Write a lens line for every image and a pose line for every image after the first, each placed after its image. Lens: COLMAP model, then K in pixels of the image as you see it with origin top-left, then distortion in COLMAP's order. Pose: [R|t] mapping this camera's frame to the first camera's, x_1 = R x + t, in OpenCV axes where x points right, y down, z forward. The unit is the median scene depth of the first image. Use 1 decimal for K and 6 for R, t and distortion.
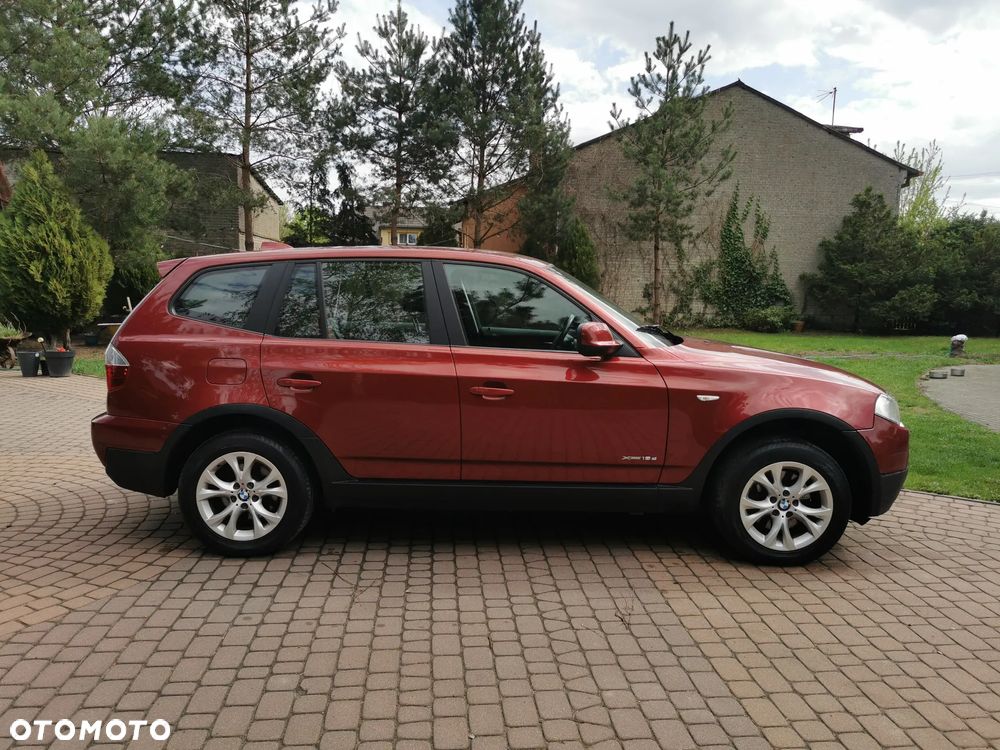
lens RADIAL K [[770.7, 0, 498.2], [0, 770.7, 379.4], [0, 0, 1]] dist [0.073618, -0.108167]
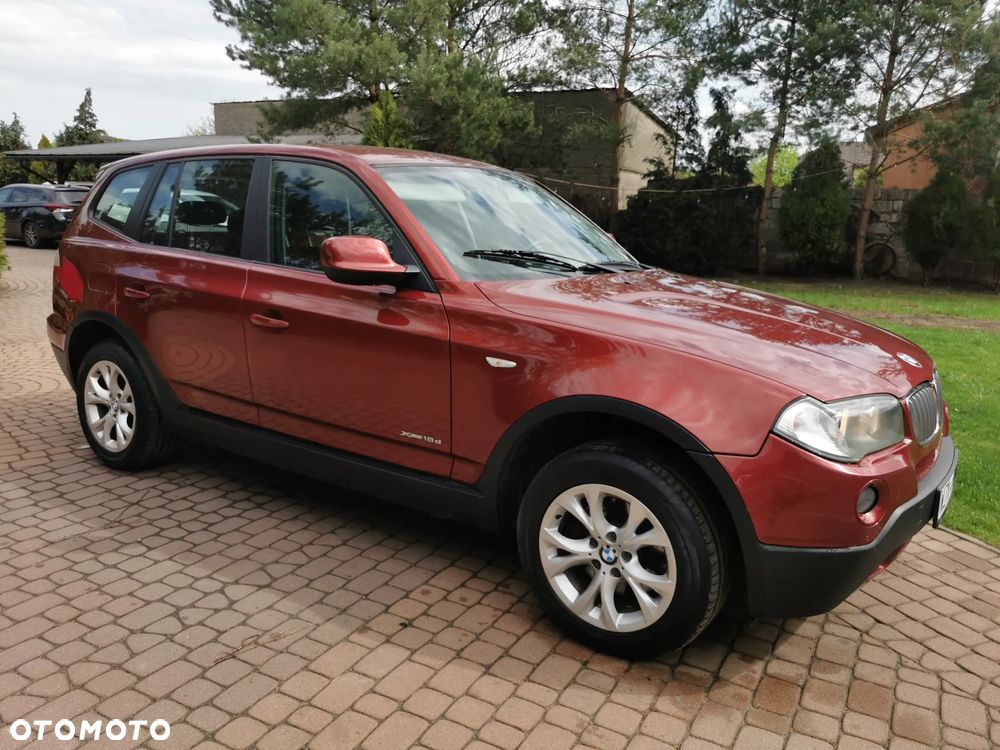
lens RADIAL K [[770.7, 0, 498.2], [0, 770.7, 379.4], [0, 0, 1]] dist [0.073618, -0.108167]
pose [[0.829195, 0.131133, -0.543360, 0.600524], [-0.094128, 0.990968, 0.095512, -0.022964], [0.550977, -0.028053, 0.834049, 0.450537]]
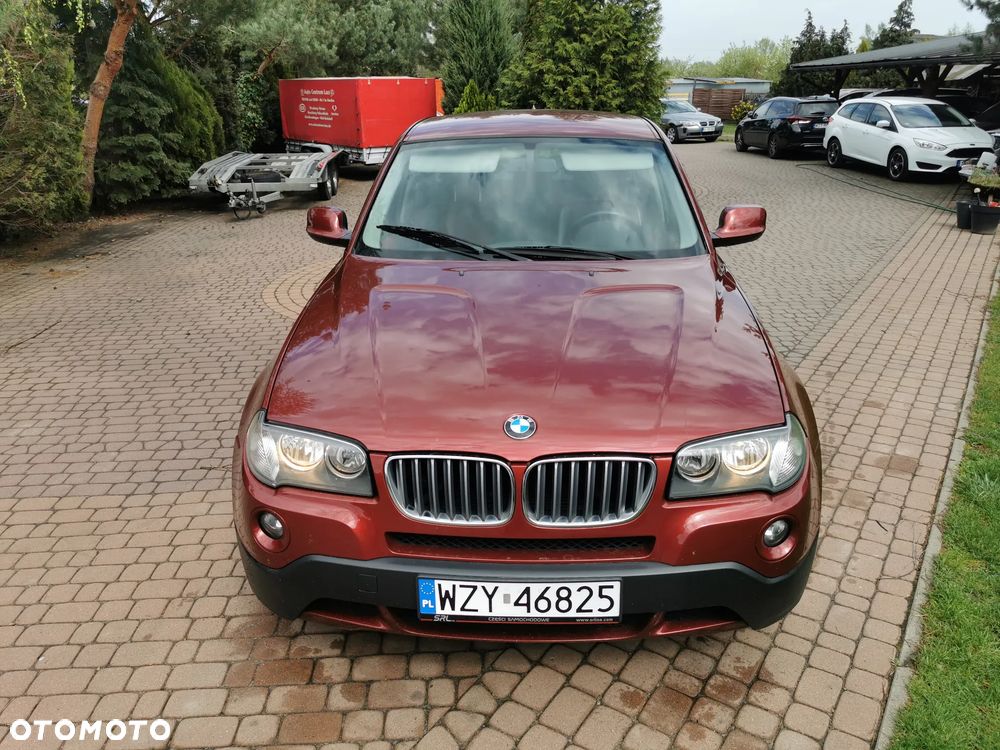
lens RADIAL K [[770.7, 0, 498.2], [0, 770.7, 379.4], [0, 0, 1]] dist [0.073618, -0.108167]
pose [[-0.032876, 0.330581, -0.943205, 0.986420], [-0.124600, 0.934997, 0.332047, -0.200967], [0.991662, 0.128439, 0.010452, 1.151753]]
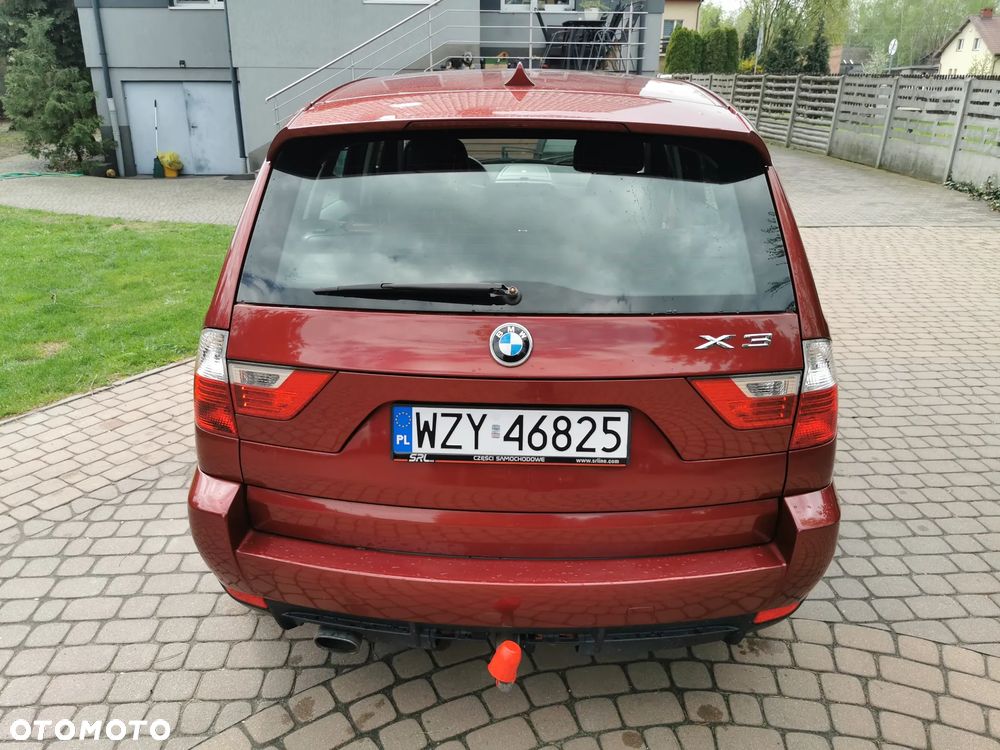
lens RADIAL K [[770.7, 0, 498.2], [0, 770.7, 379.4], [0, 0, 1]] dist [0.073618, -0.108167]
pose [[0.013914, -0.383394, 0.923480, -0.909681], [0.125930, 0.916888, 0.378759, -0.210426], [-0.991942, 0.111024, 0.061038, 1.170896]]
